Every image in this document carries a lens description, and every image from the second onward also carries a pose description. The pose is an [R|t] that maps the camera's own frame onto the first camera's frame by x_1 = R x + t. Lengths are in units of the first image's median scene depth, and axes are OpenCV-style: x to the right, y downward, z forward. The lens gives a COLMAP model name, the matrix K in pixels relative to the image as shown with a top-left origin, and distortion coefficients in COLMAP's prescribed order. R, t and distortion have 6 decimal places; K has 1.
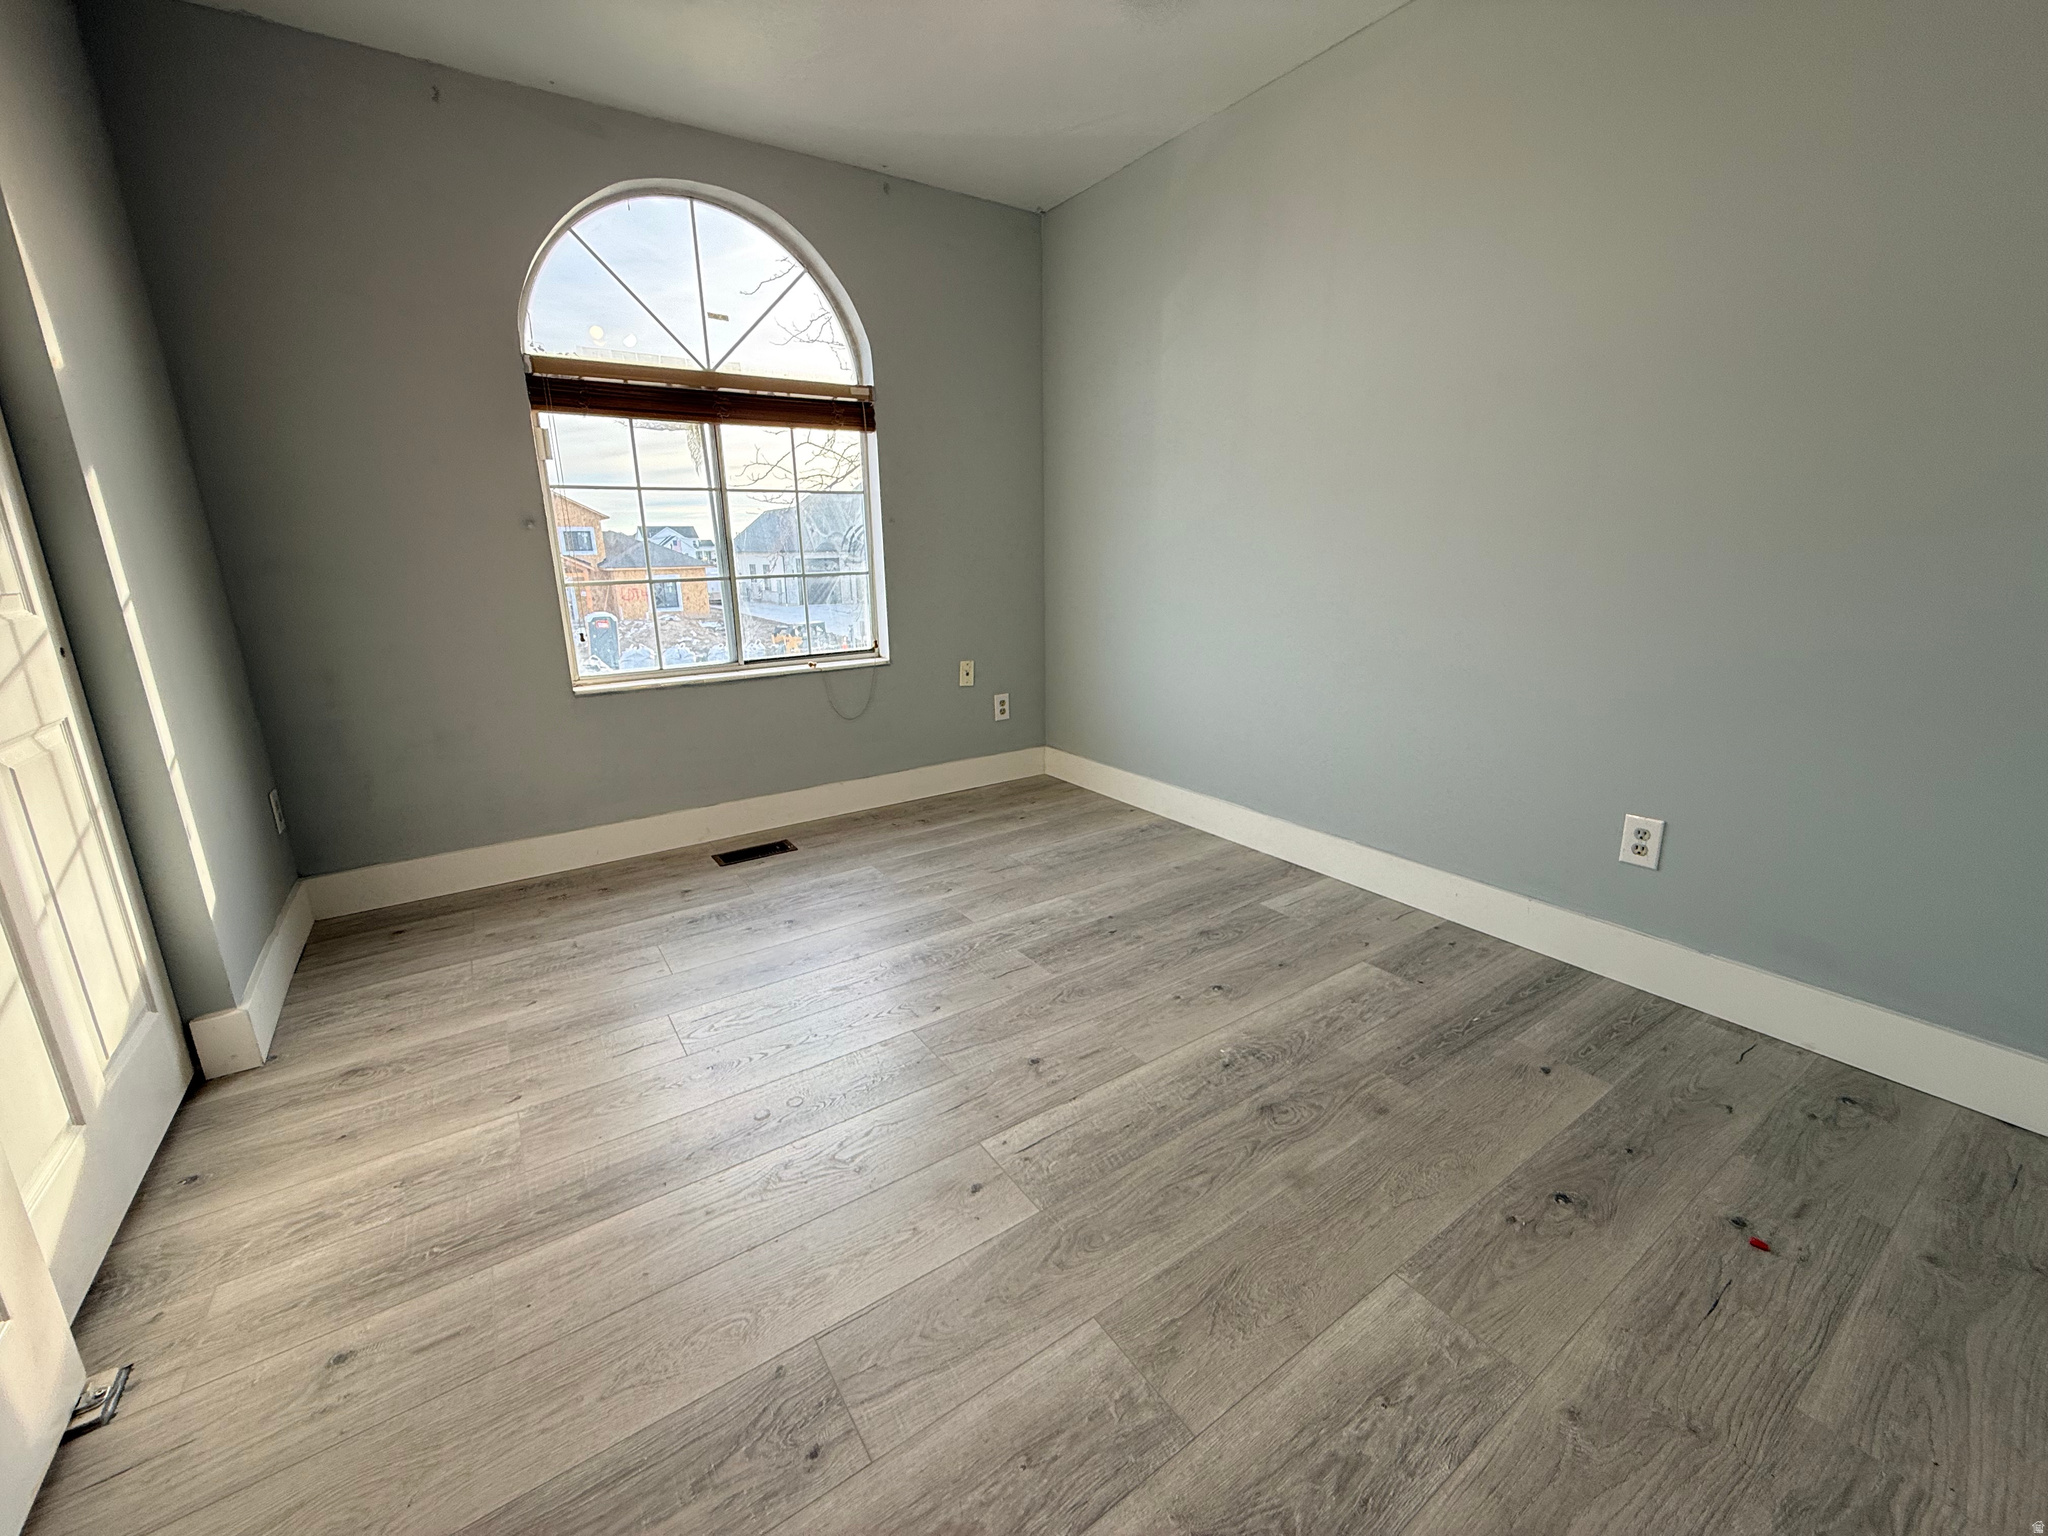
lens RADIAL K [[820.9, 0, 1018.4], [0, 820.9, 759.0], [0, 0, 1]] dist [-0.002040, 0.000671]
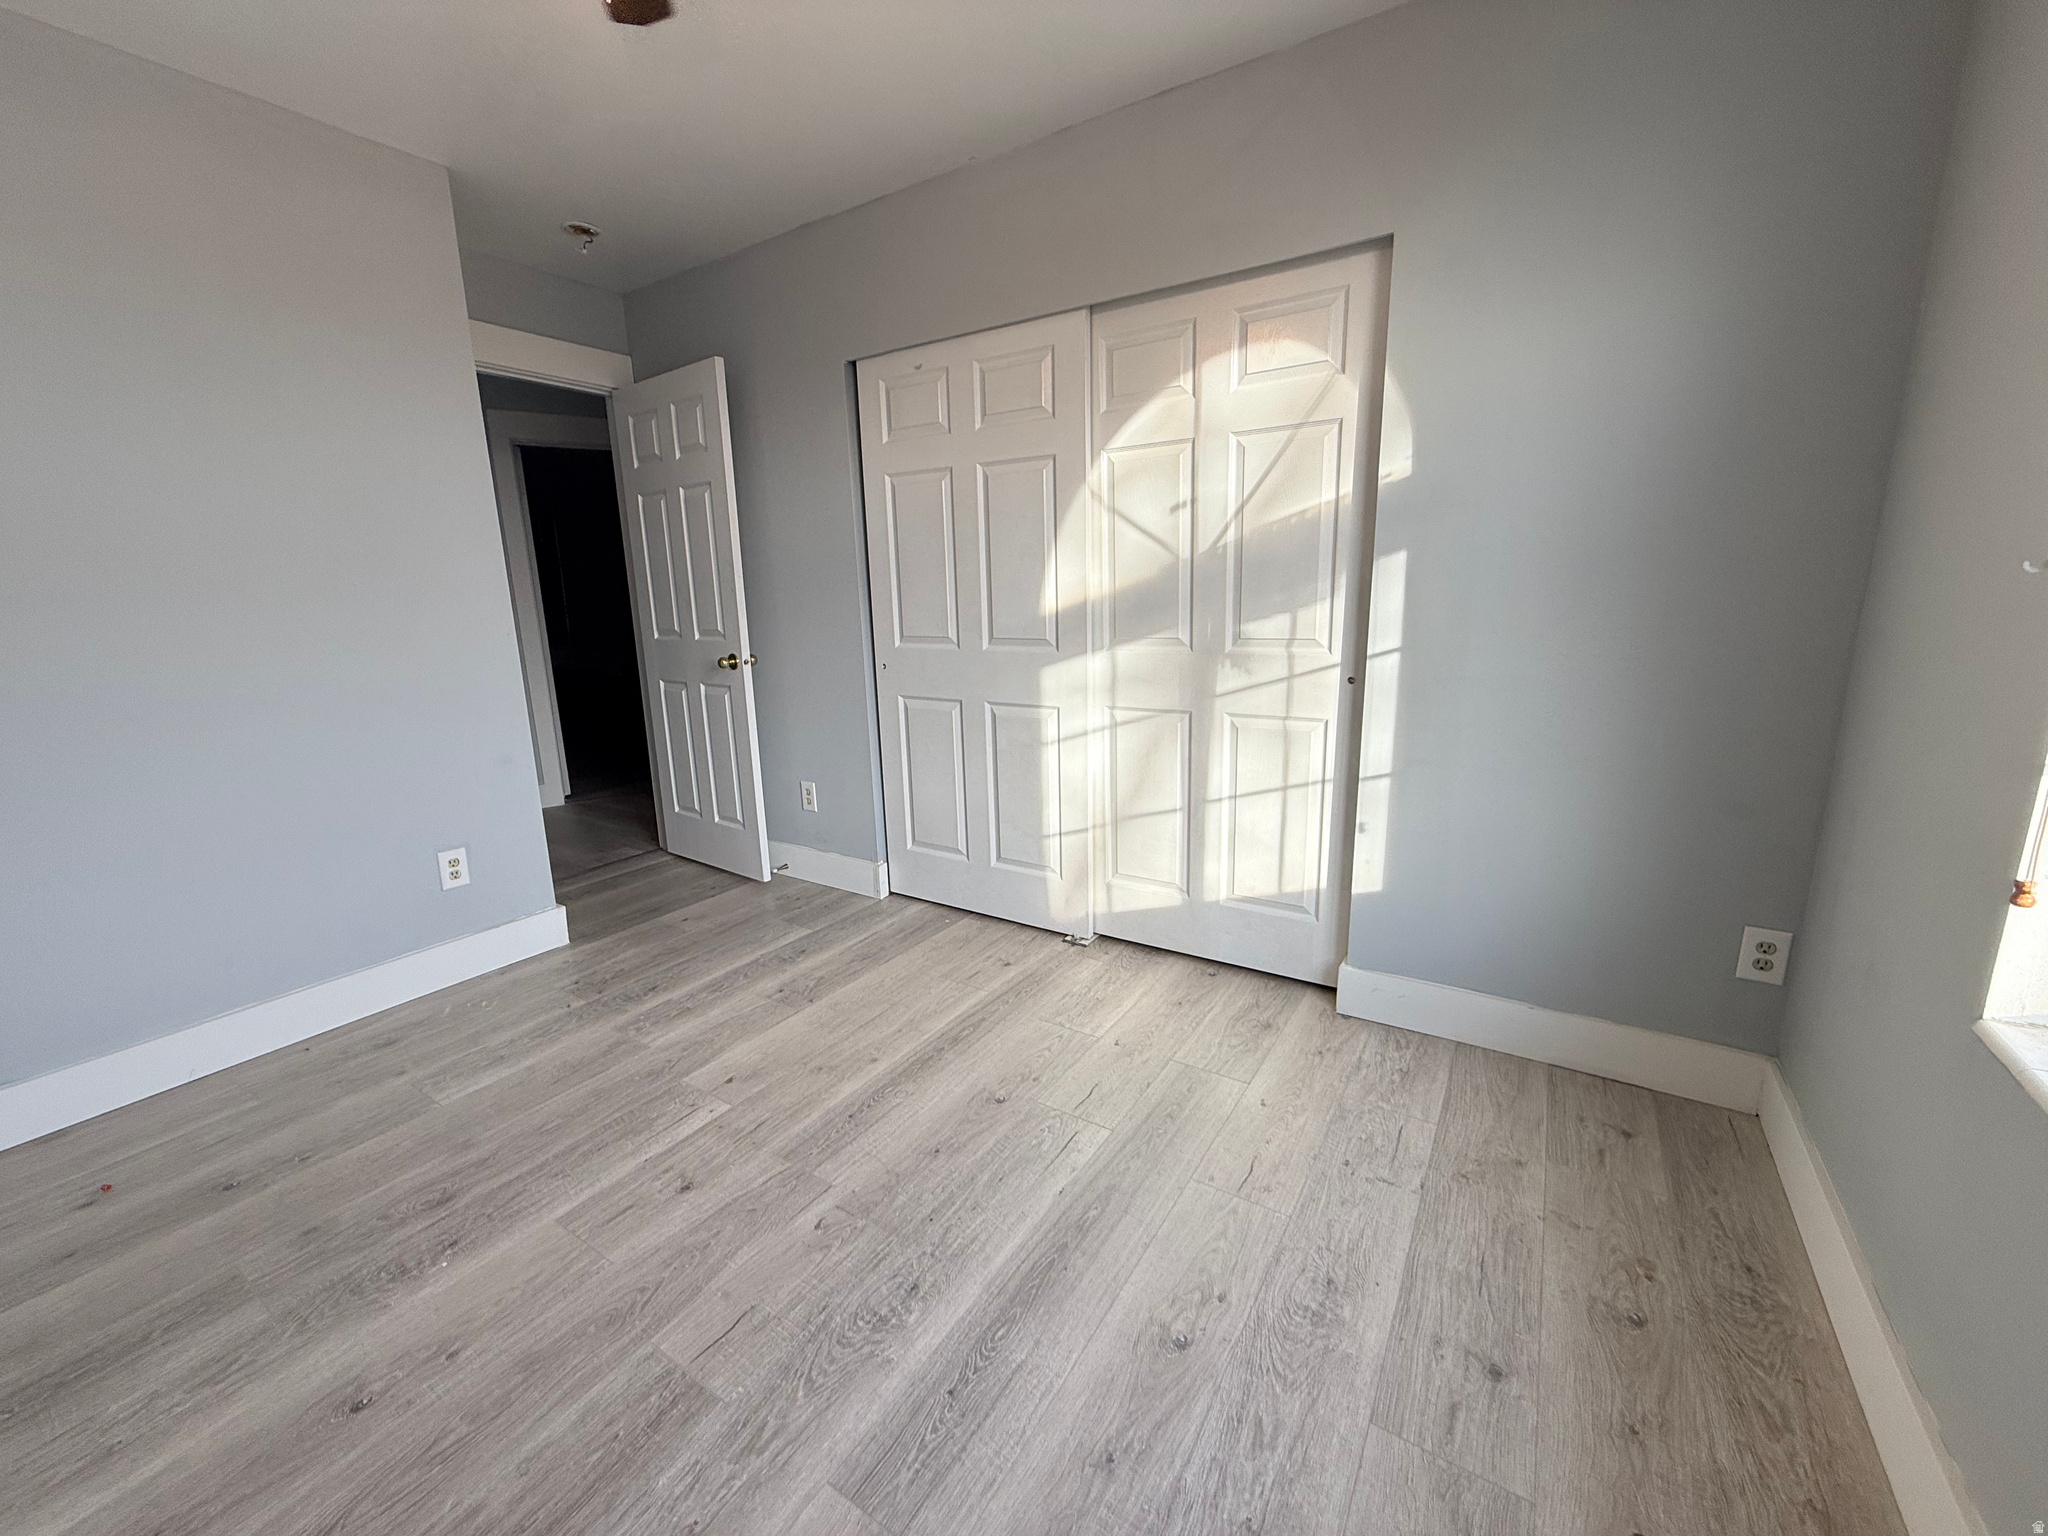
lens RADIAL K [[820.9, 0, 1018.3], [0, 820.9, 763.7], [0, 0, 1]] dist [-0.002040, 0.000671]
pose [[-0.921624, 0.117051, -0.370010, -0.041368], [-0.058841, 0.900262, 0.431354, -0.514466], [0.383596, 0.419318, -0.822816, 1.763255]]
